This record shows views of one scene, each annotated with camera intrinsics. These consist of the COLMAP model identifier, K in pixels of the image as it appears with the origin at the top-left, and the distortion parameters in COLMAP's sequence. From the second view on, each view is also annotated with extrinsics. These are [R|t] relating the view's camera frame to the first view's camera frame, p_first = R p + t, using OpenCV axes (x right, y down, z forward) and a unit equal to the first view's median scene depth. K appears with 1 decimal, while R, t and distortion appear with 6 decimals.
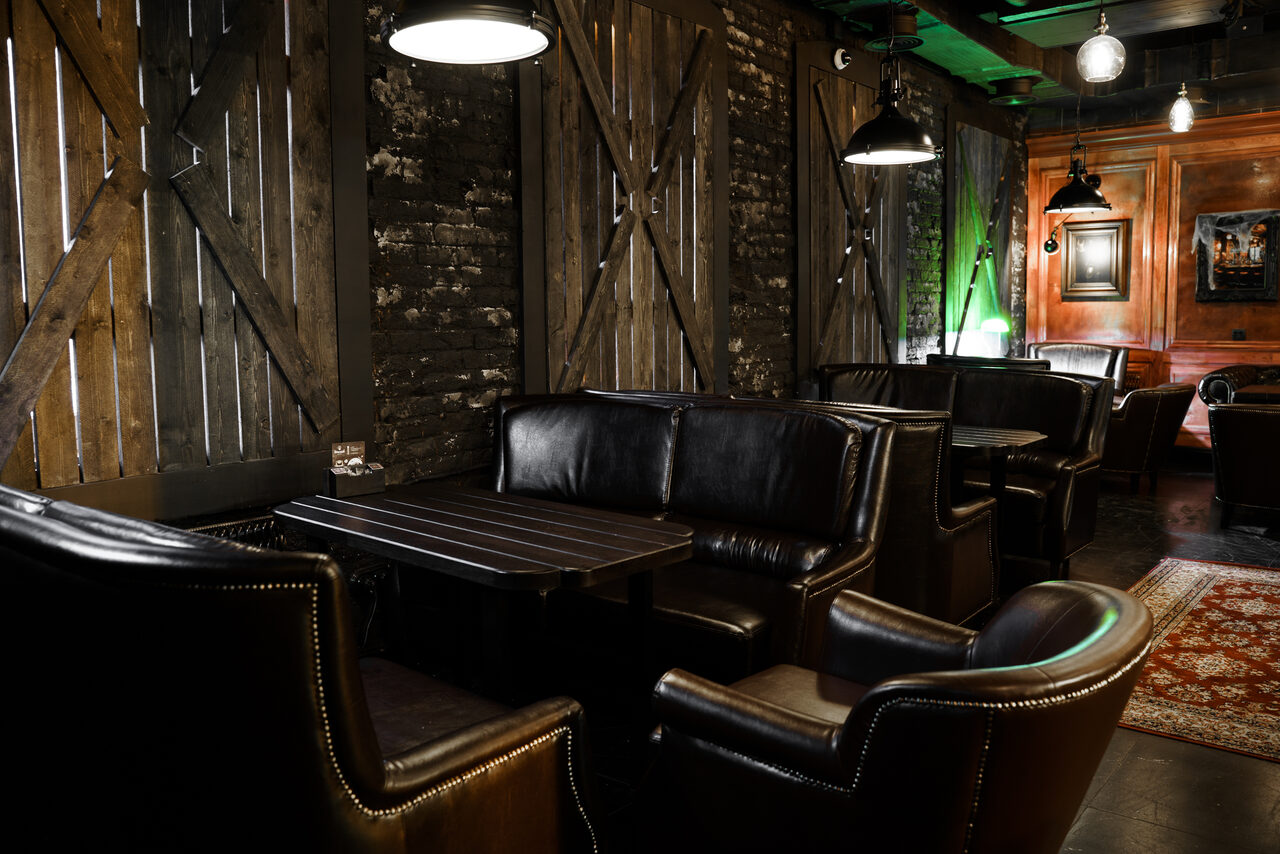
lens RADIAL K [[1035.9, 0, 640.0], [0, 1035.9, 427.0], [0, 0, 1]] dist [-0.121149, 0.097357]
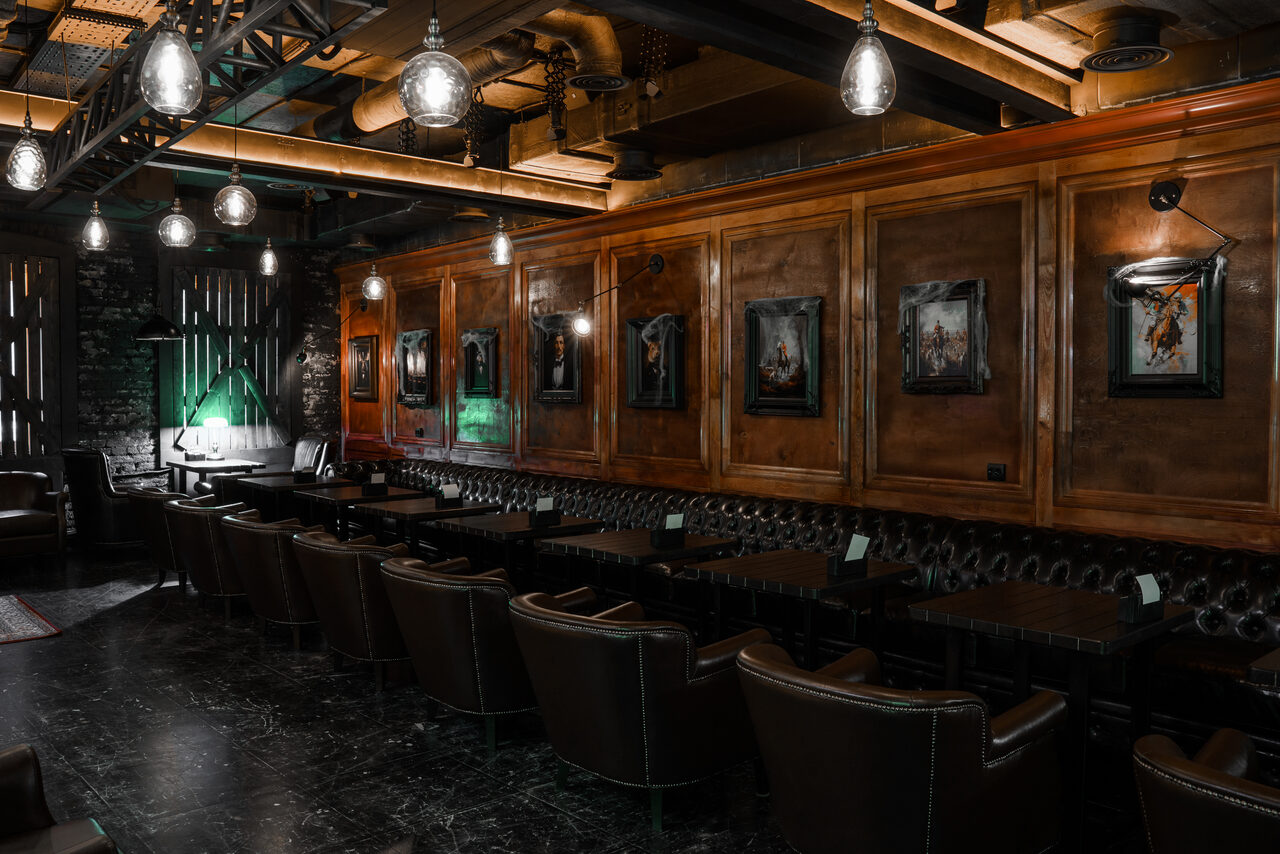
lens RADIAL K [[1035.9, 0, 640.0], [0, 1035.9, 427.0], [0, 0, 1]] dist [-0.121149, 0.097357]
pose [[0.991079, 0.022528, -0.131355, 1.280644], [-0.031529, 0.997264, -0.066858, -0.030636], [0.129489, 0.070404, 0.989078, -0.232472]]
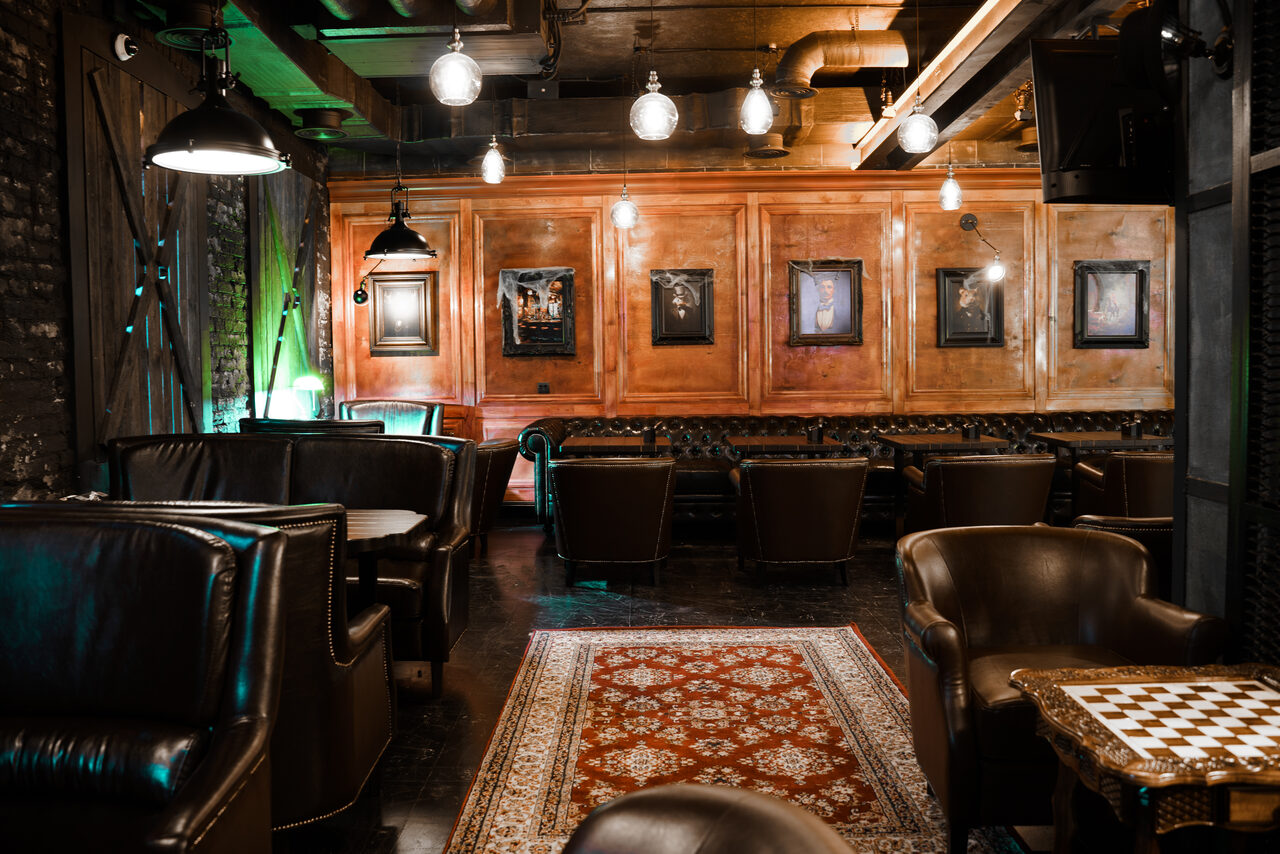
lens RADIAL K [[1035.9, 0, 640.0], [0, 1035.9, 427.0], [0, 0, 1]] dist [-0.121149, 0.097357]
pose [[0.771905, -0.035034, 0.634772, 0.003972], [0.070350, 0.997055, -0.030520, -0.017030], [-0.631834, 0.068215, 0.772096, 0.162036]]
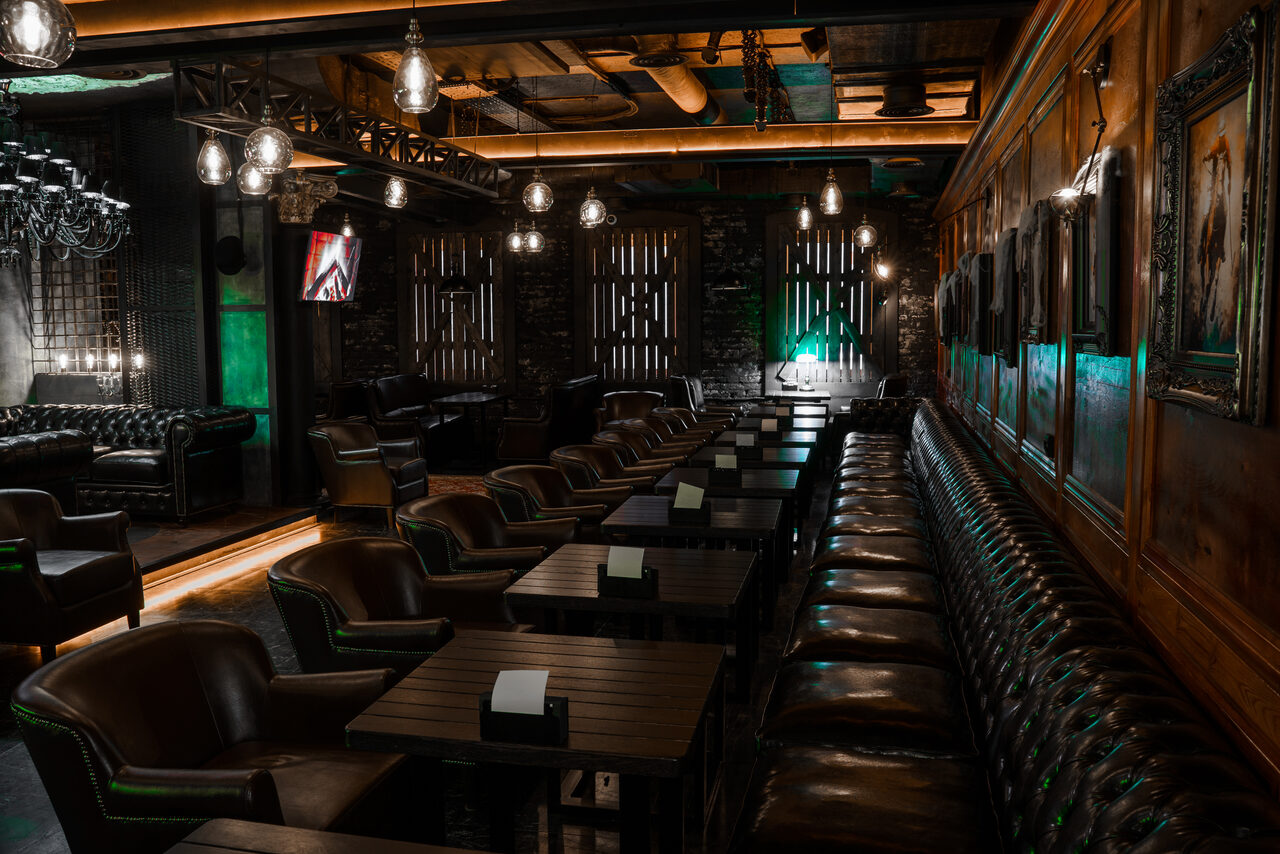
lens RADIAL K [[1035.9, 0, 640.0], [0, 1035.9, 427.0], [0, 0, 1]] dist [-0.121149, 0.097357]
pose [[0.492431, 0.100102, -0.864576, 1.877843], [-0.096093, 0.993544, 0.060304, -0.082531], [0.865030, 0.053384, 0.498871, 0.067077]]
